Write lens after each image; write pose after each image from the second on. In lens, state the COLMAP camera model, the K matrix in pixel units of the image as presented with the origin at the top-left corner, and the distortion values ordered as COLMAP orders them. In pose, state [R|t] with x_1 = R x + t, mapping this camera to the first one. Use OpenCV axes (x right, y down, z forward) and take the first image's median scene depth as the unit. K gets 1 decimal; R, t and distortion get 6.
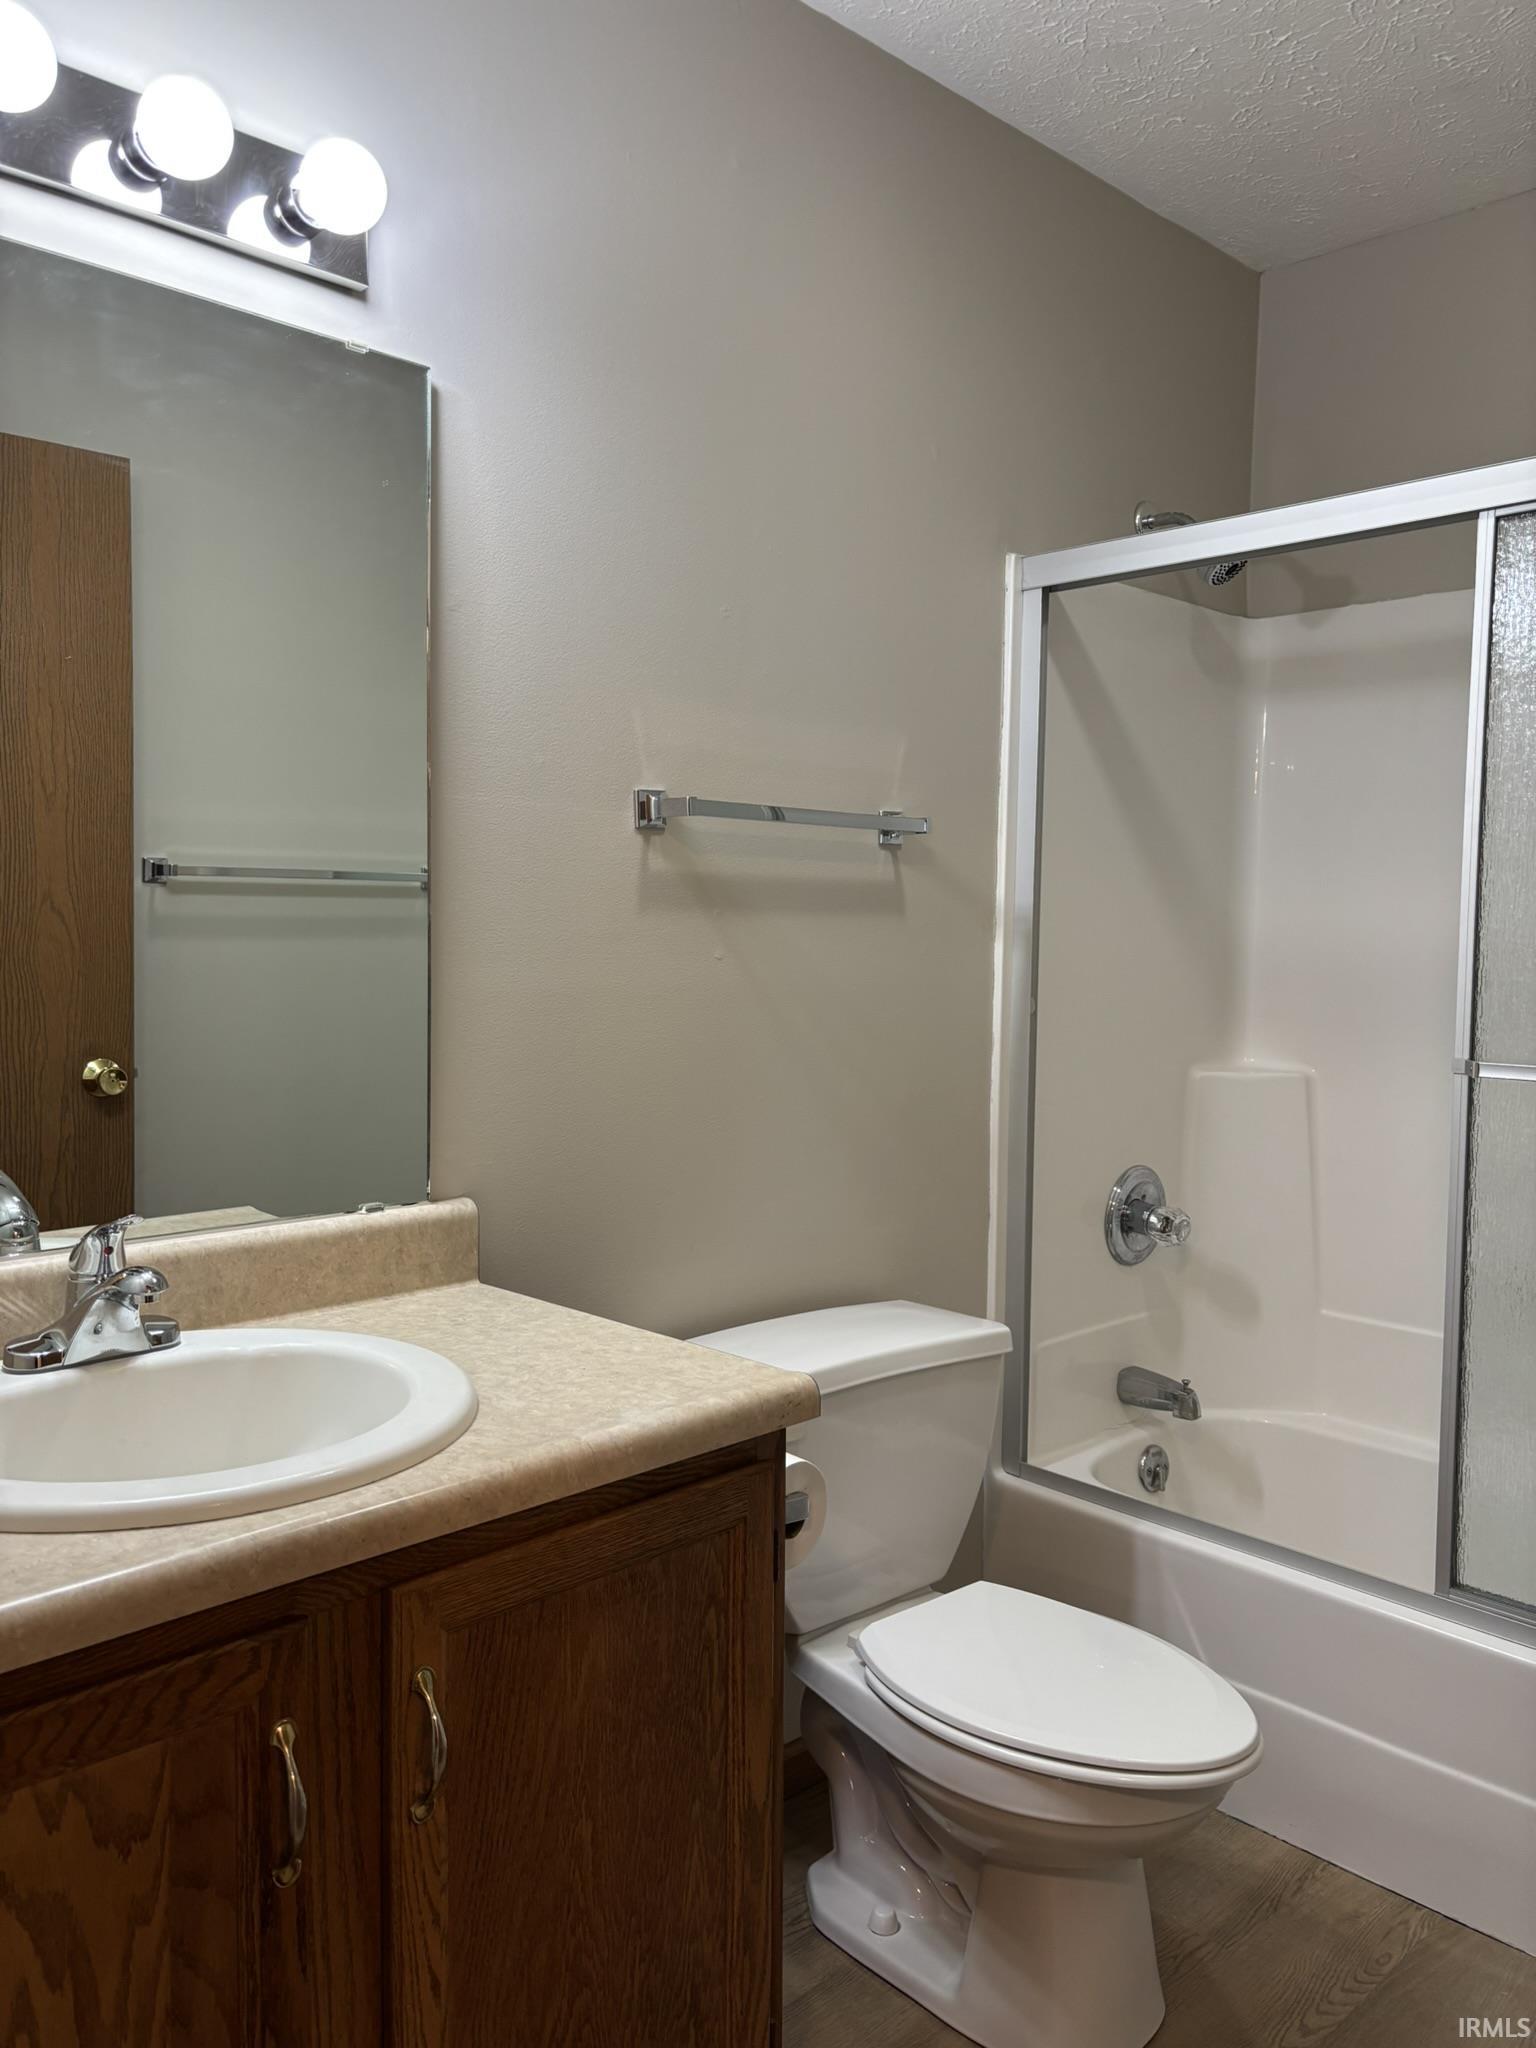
lens RADIAL K [[1573.8, 0, 768.0], [0, 1573.8, 1024.0], [0, 0, 1]] dist [0.081701, -0.079277]
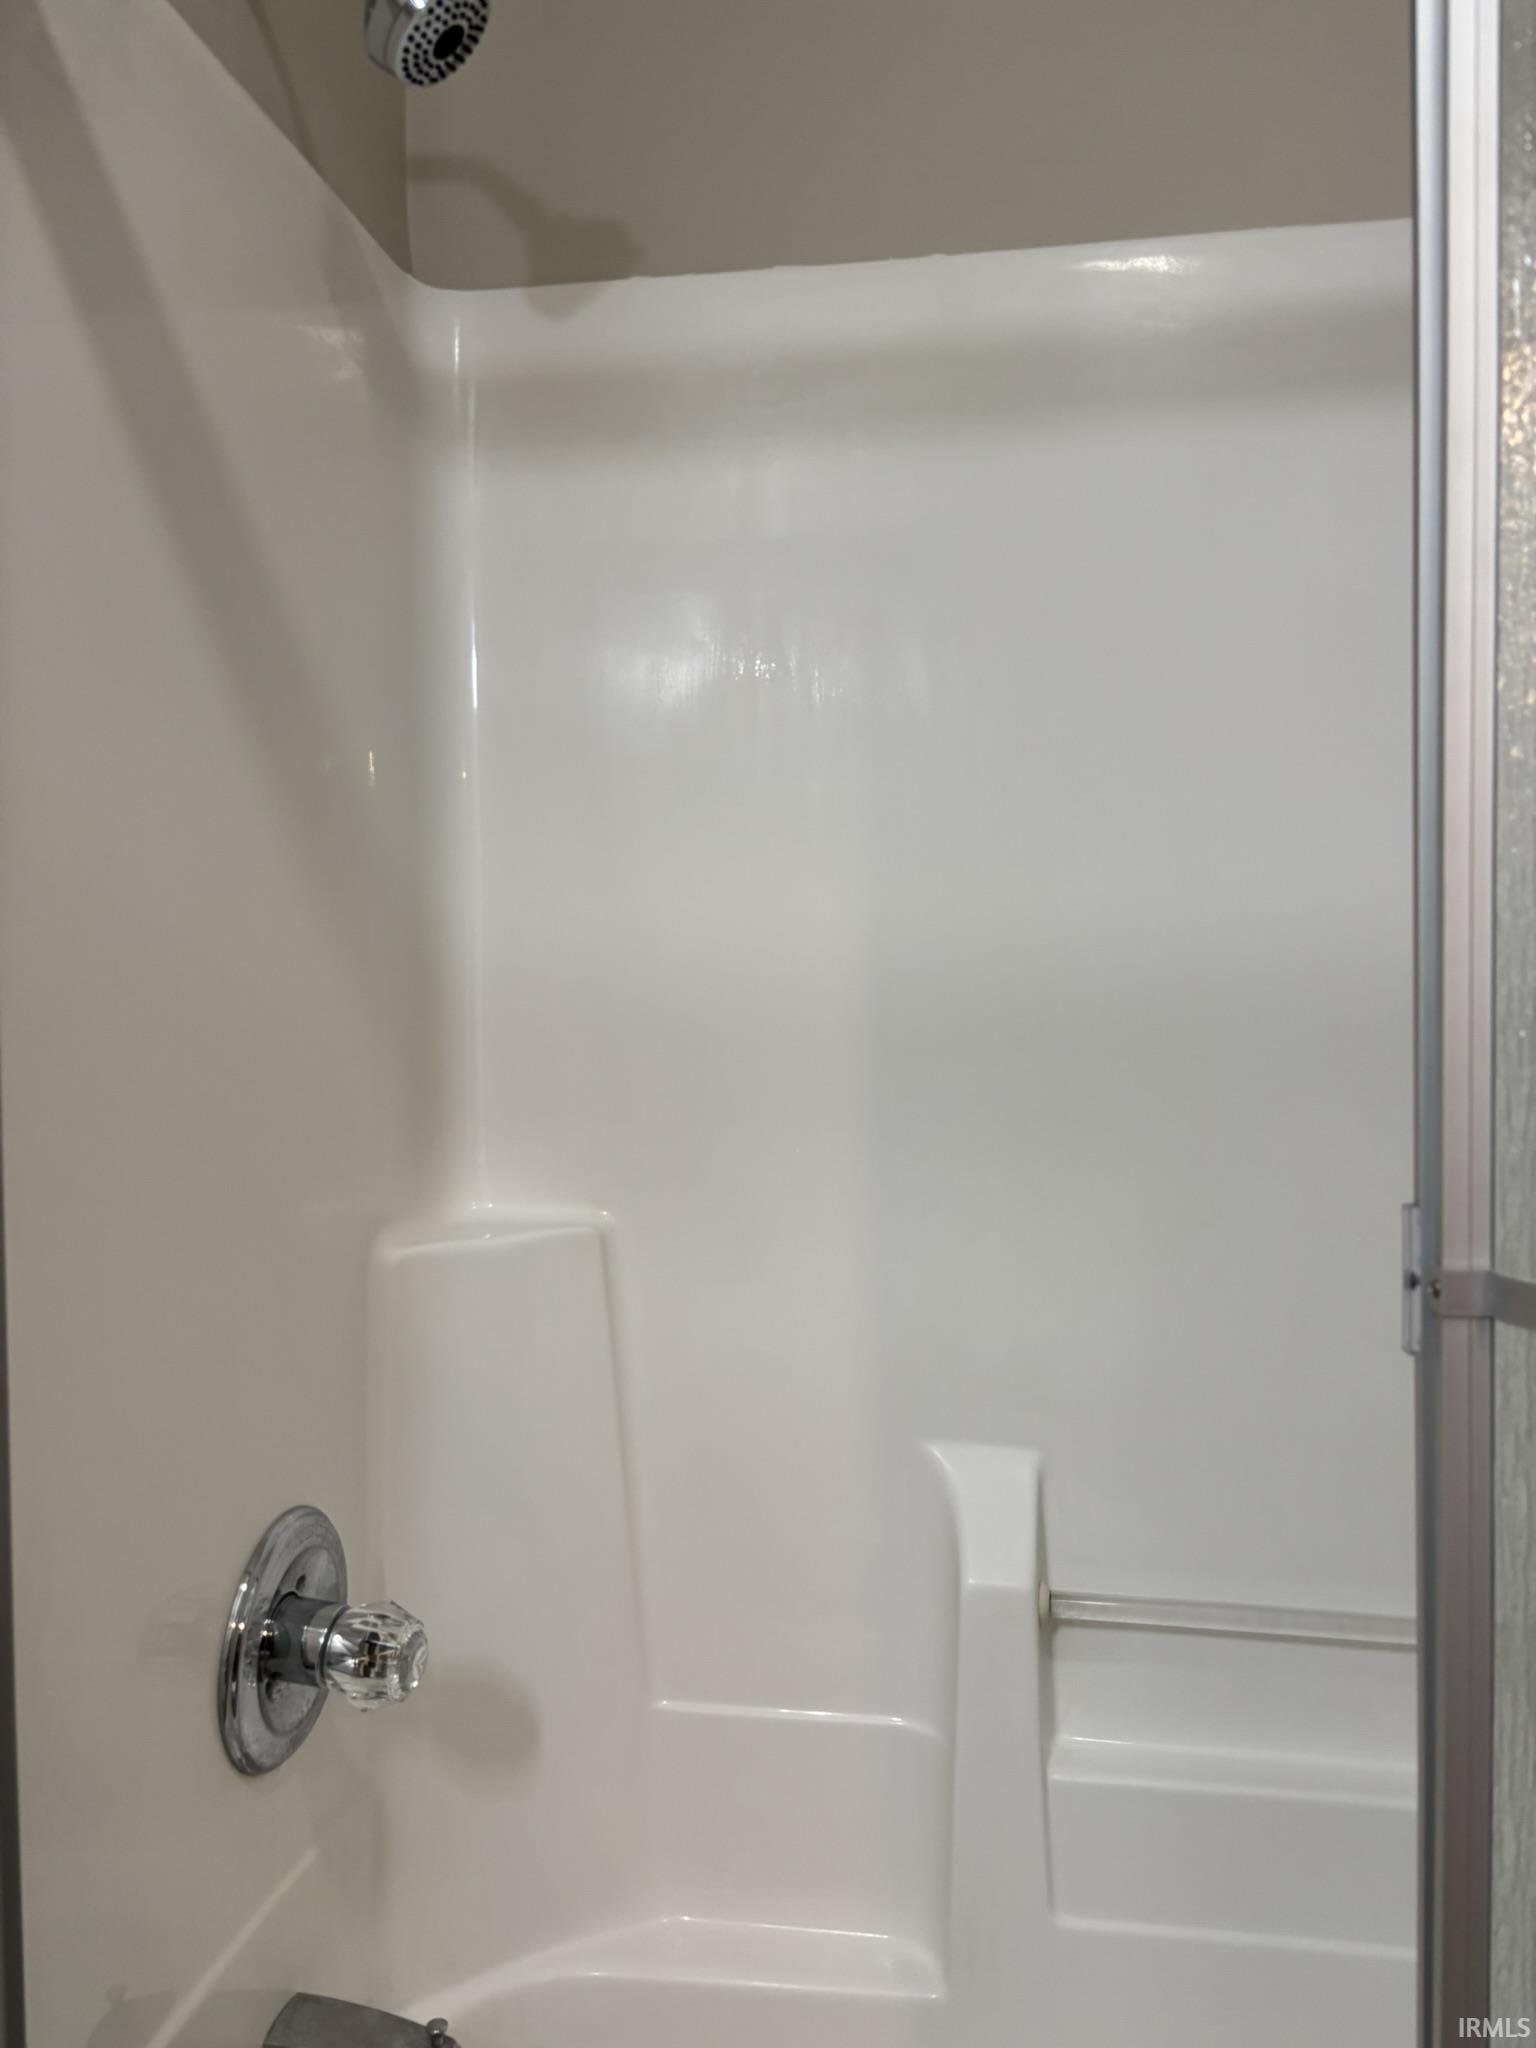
lens RADIAL K [[1573.8, 0, 768.0], [0, 1573.8, 1024.0], [0, 0, 1]] dist [0.081701, -0.079277]
pose [[0.793396, -0.048071, 0.606804, 0.086392], [0.062811, 0.998021, -0.003061, -0.027261], [-0.605456, 0.040542, 0.794845, 0.580855]]
